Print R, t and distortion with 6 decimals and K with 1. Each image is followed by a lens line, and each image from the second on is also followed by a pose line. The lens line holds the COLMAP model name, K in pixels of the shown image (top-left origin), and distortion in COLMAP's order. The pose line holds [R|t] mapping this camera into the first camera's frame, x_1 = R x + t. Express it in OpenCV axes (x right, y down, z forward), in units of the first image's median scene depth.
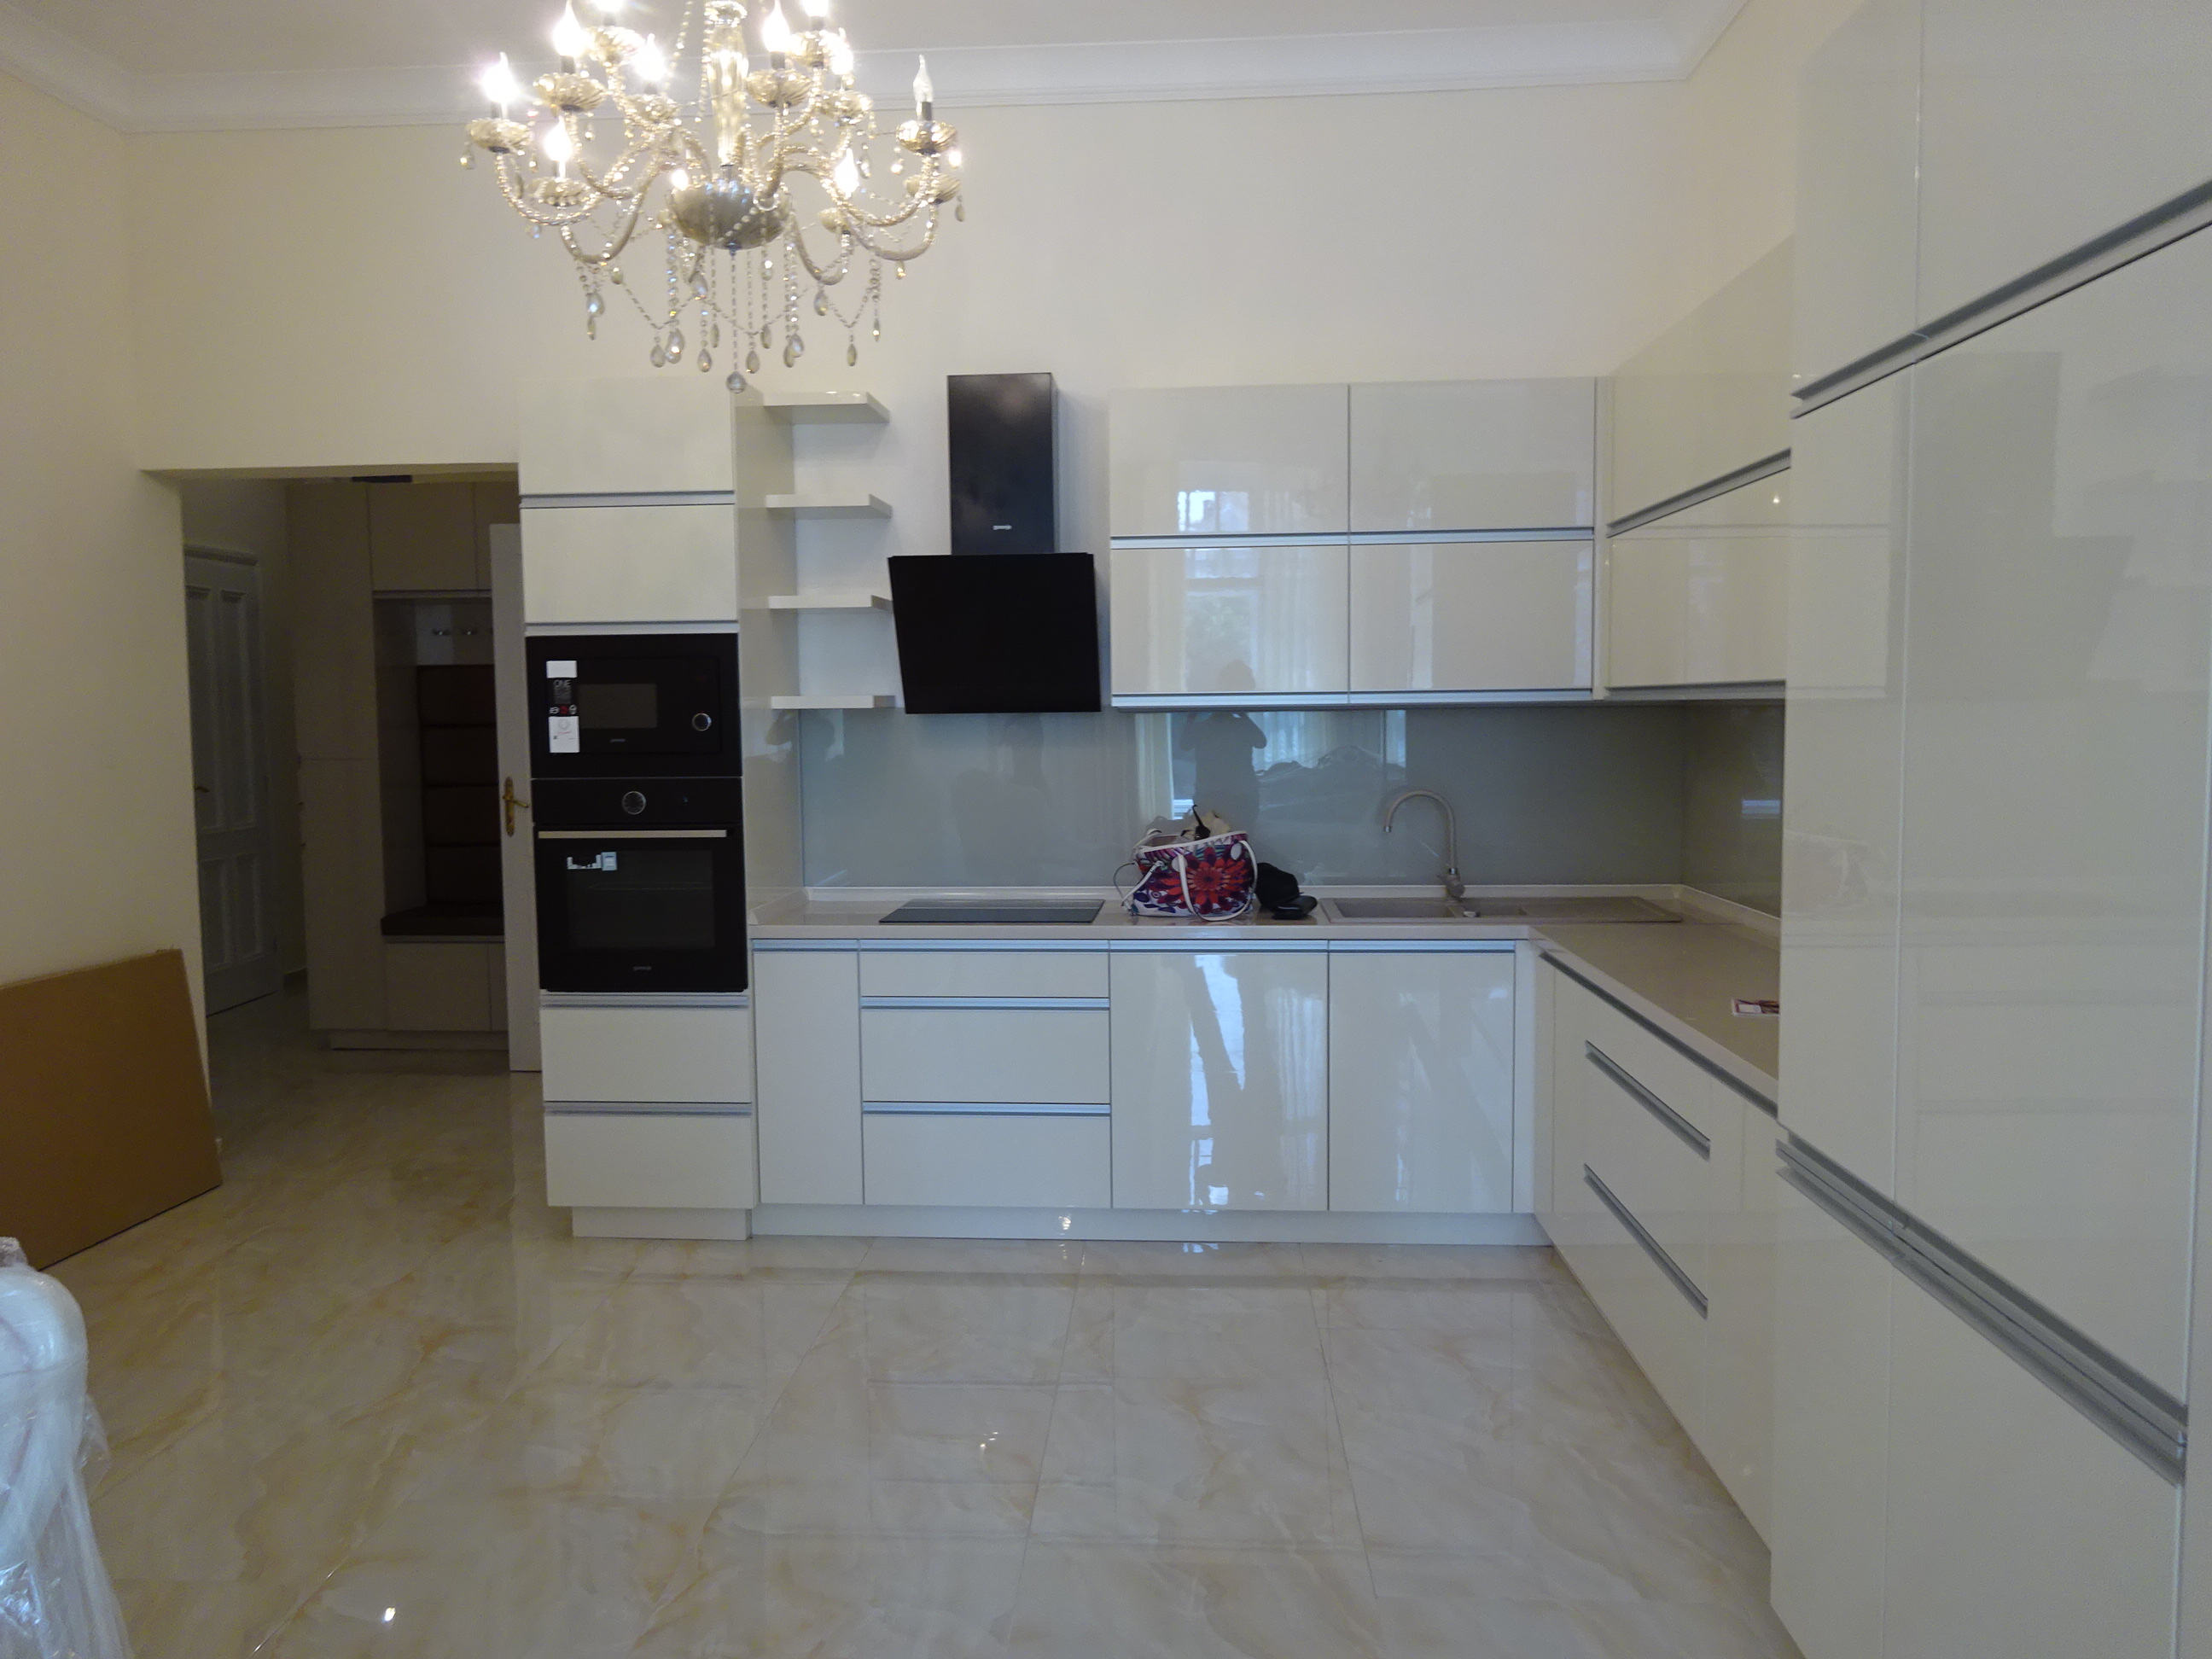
lens RADIAL K [[1632.7, 0, 1104.3], [0, 1632.7, 839.0], [0, 0, 1]] dist [0.008913, -0.016204]
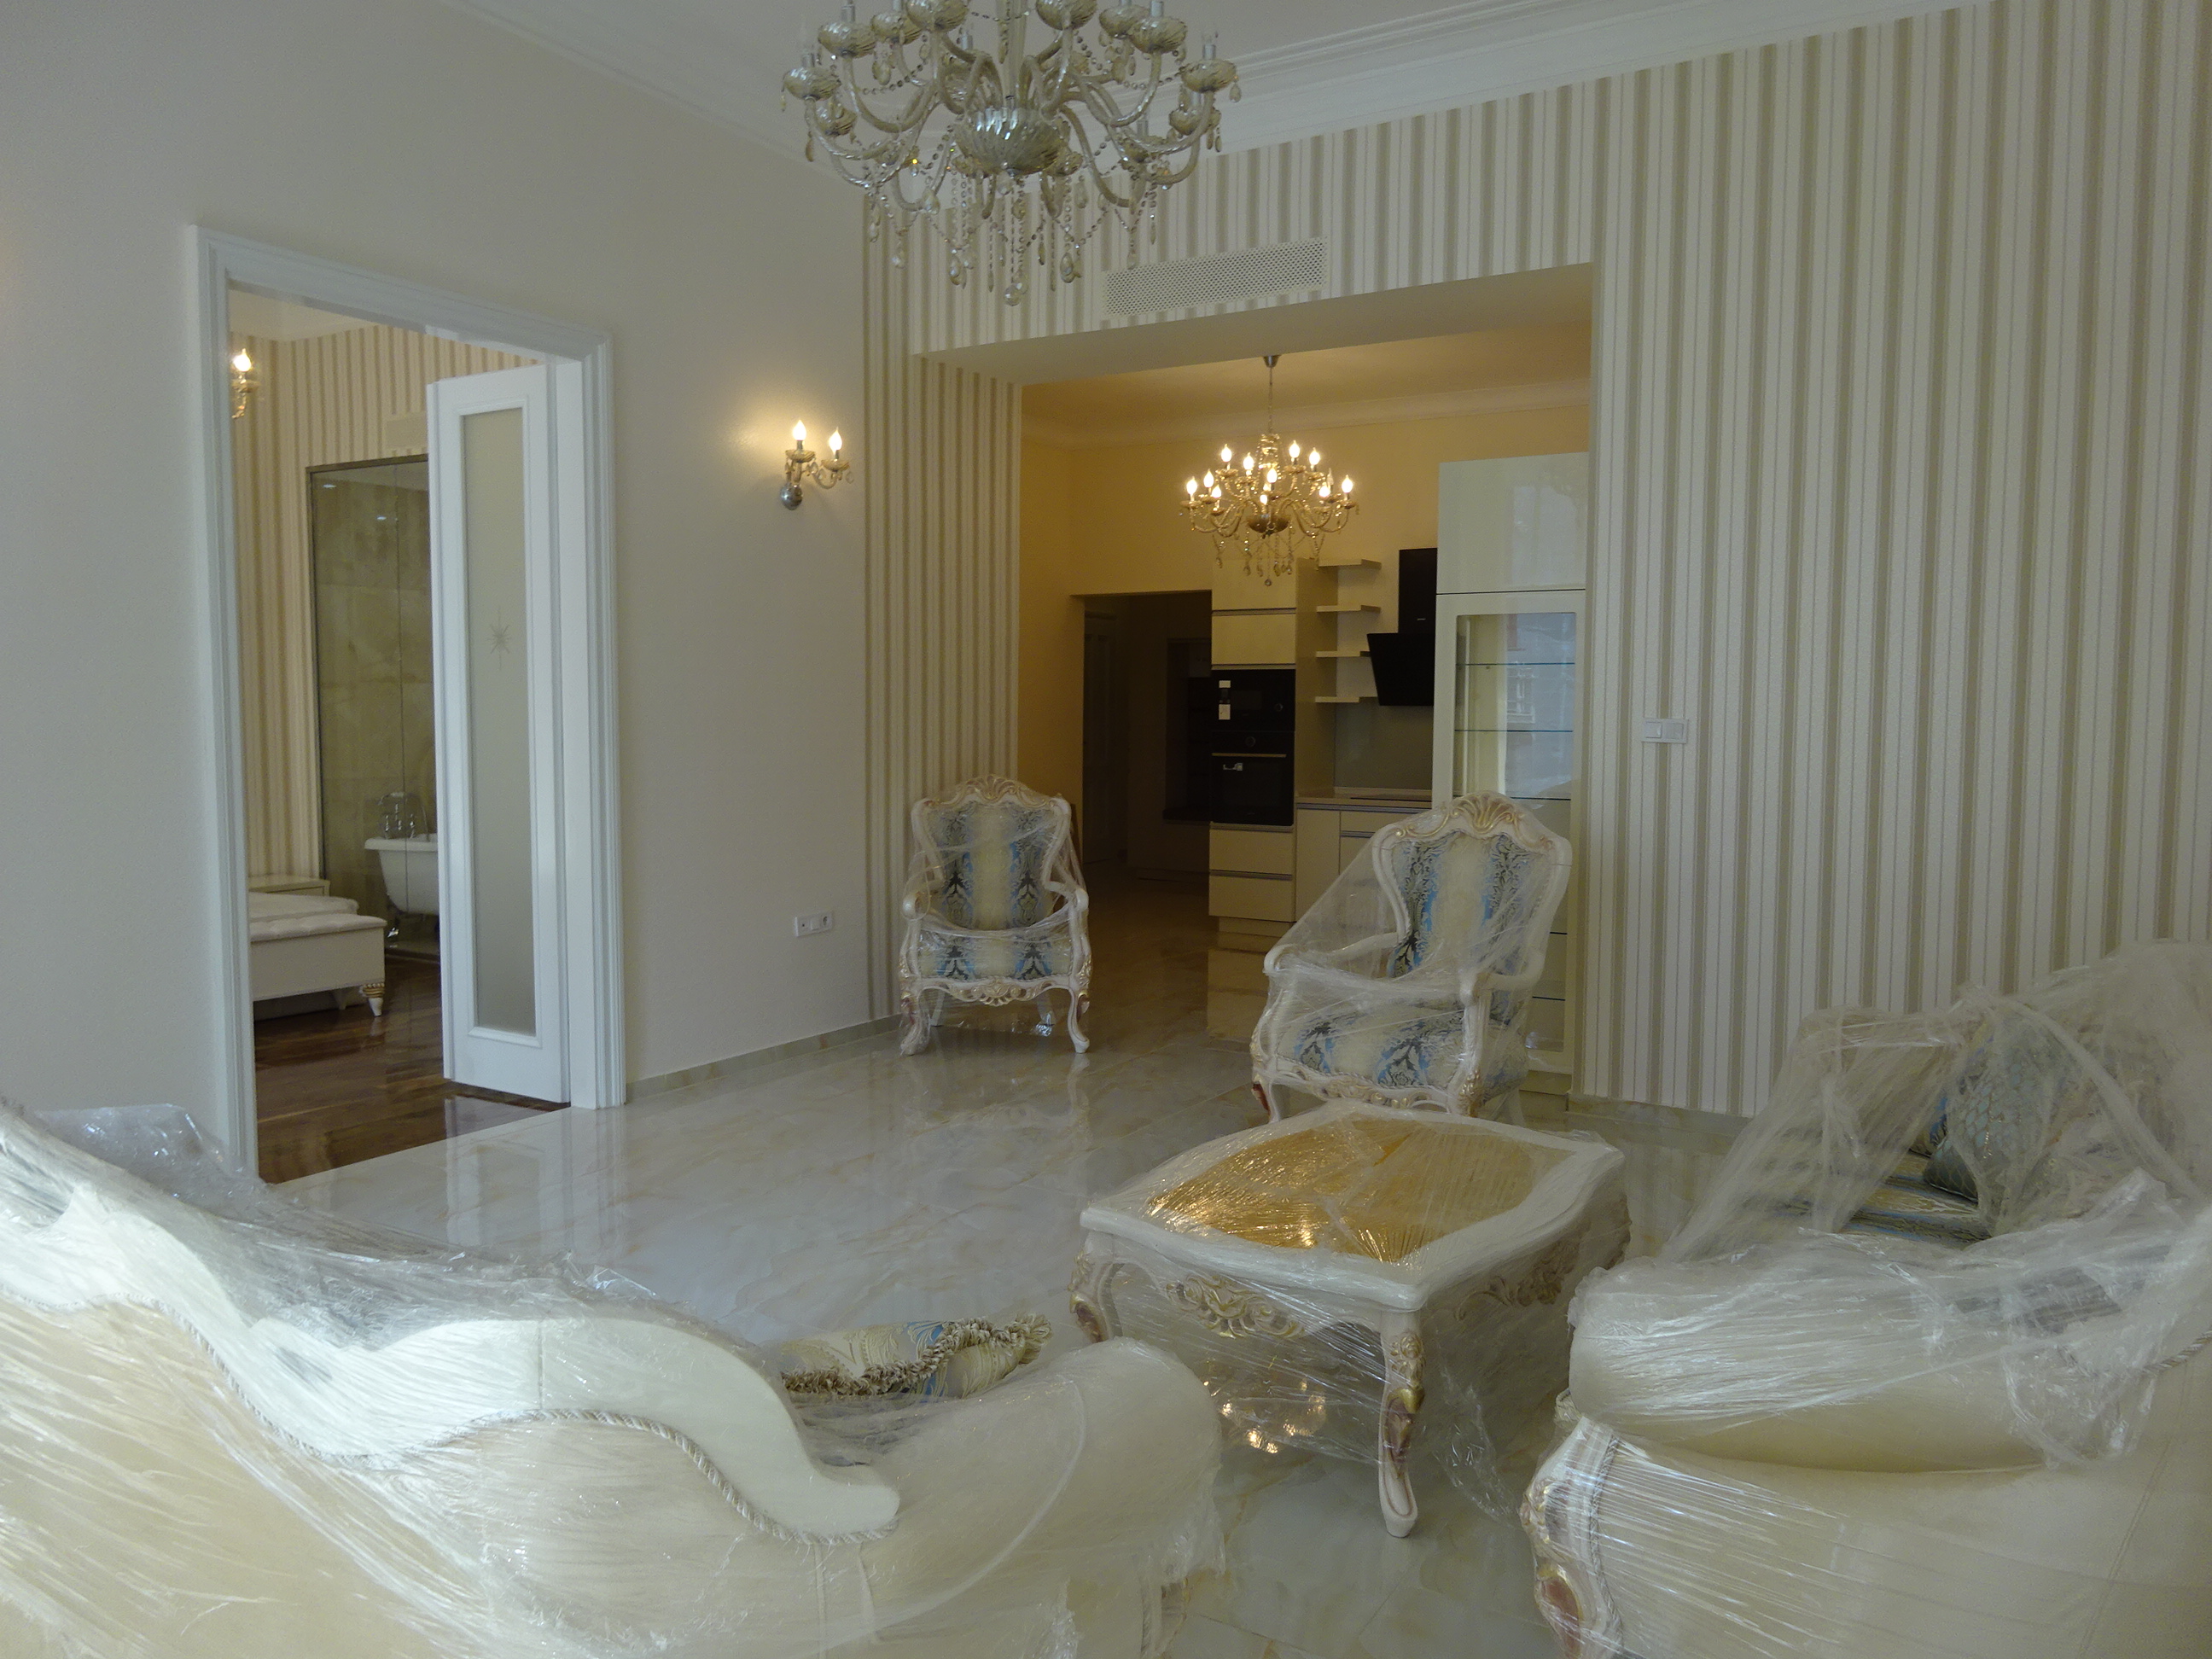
lens RADIAL K [[1632.7, 0, 1108.7], [0, 1632.7, 832.6], [0, 0, 1]] dist [0.008913, -0.016204]
pose [[0.885894, 0.051910, -0.460975, 0.591676], [-0.053955, 0.998505, 0.008752, 0.094791], [0.460740, 0.017119, 0.887370, -1.116234]]
